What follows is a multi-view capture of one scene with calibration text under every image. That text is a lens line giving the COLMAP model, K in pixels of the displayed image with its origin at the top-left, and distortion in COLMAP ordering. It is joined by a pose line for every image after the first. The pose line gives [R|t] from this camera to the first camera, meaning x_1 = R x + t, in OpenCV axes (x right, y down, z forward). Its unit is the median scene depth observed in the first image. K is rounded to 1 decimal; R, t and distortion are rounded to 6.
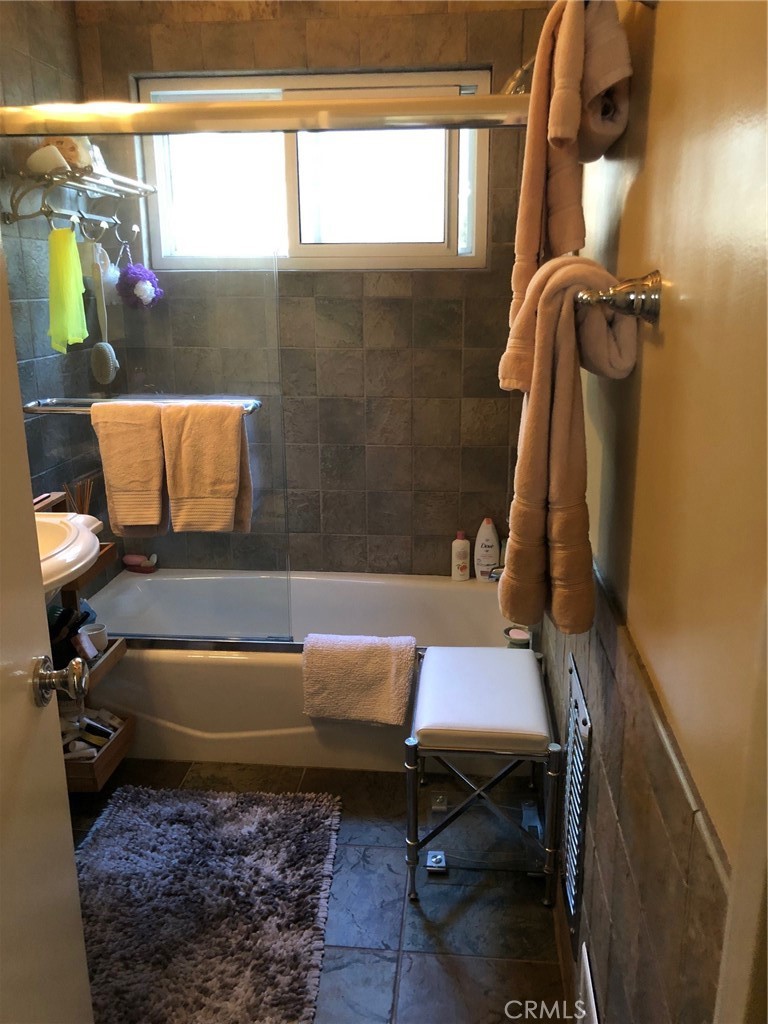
lens RADIAL K [[836.4, 0, 386.2], [0, 836.4, 511.2], [0, 0, 1]] dist [0.057779, -0.081113]
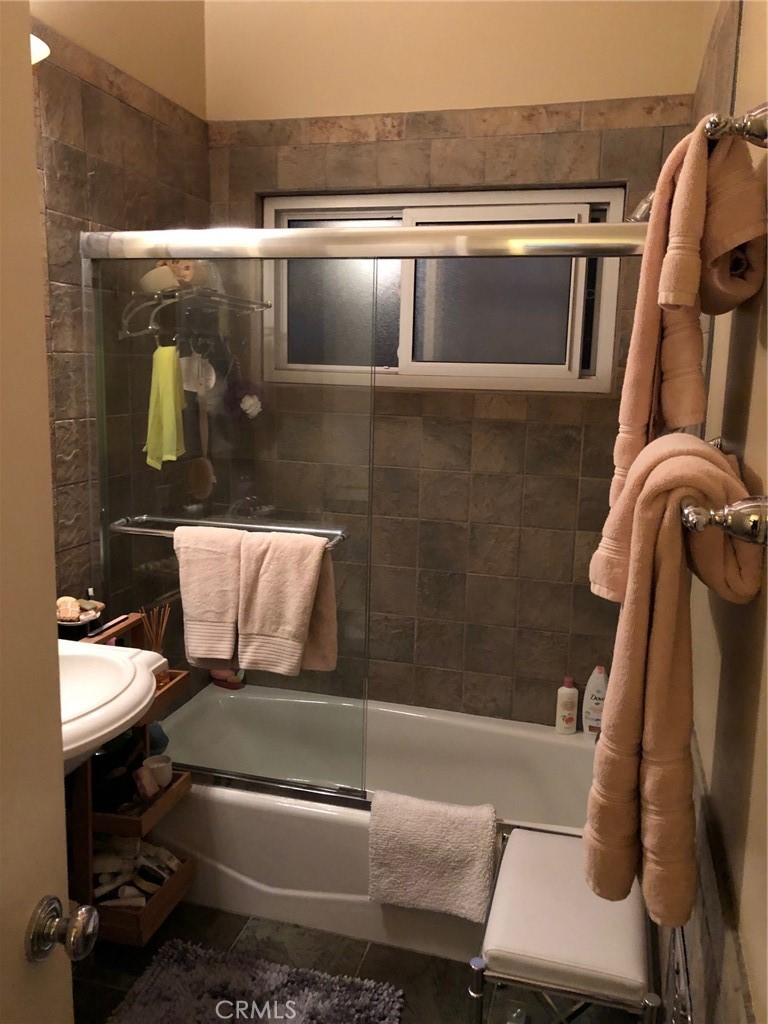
lens RADIAL K [[836.4, 0, 379.1], [0, 836.4, 510.7], [0, 0, 1]] dist [0.057779, -0.081113]
pose [[0.984359, 0.058263, -0.166260, 0.039201], [-0.073388, 0.993561, -0.086323, -0.081166], [0.160160, 0.097174, 0.982296, 0.089921]]
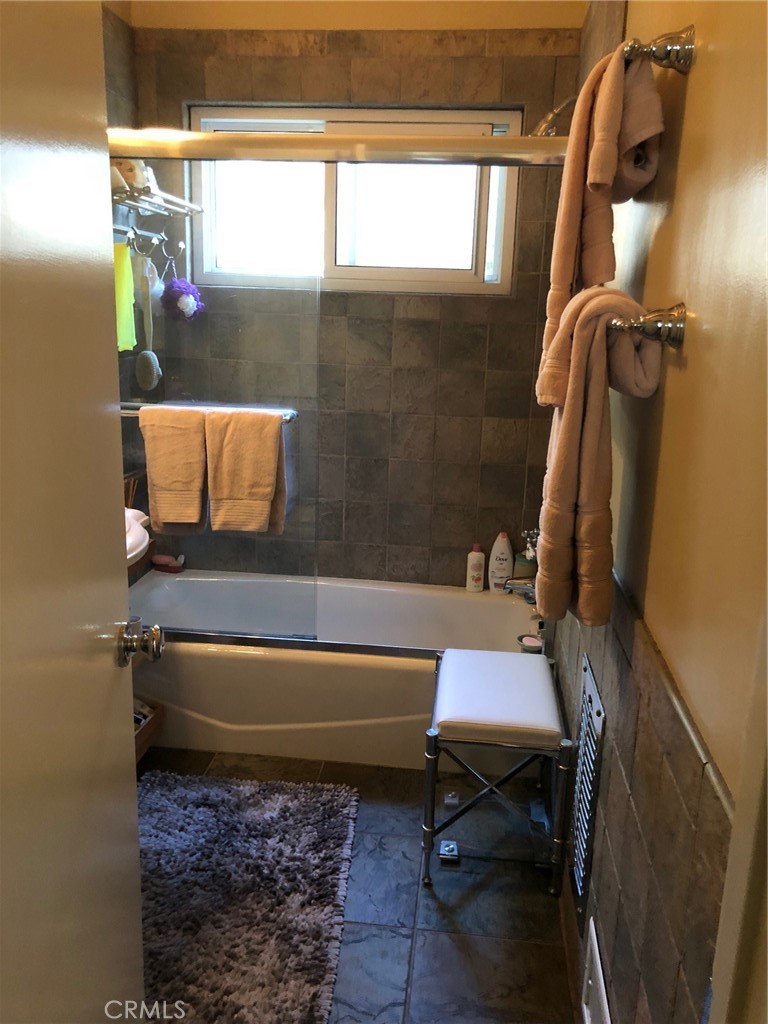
lens RADIAL K [[836.4, 0, 387.4], [0, 836.4, 513.9], [0, 0, 1]] dist [0.057779, -0.081113]
pose [[0.999220, 0.039475, -0.001291, -0.030336], [-0.039494, 0.998958, -0.022850, 0.019247], [0.000388, 0.022883, 0.999738, -0.062461]]
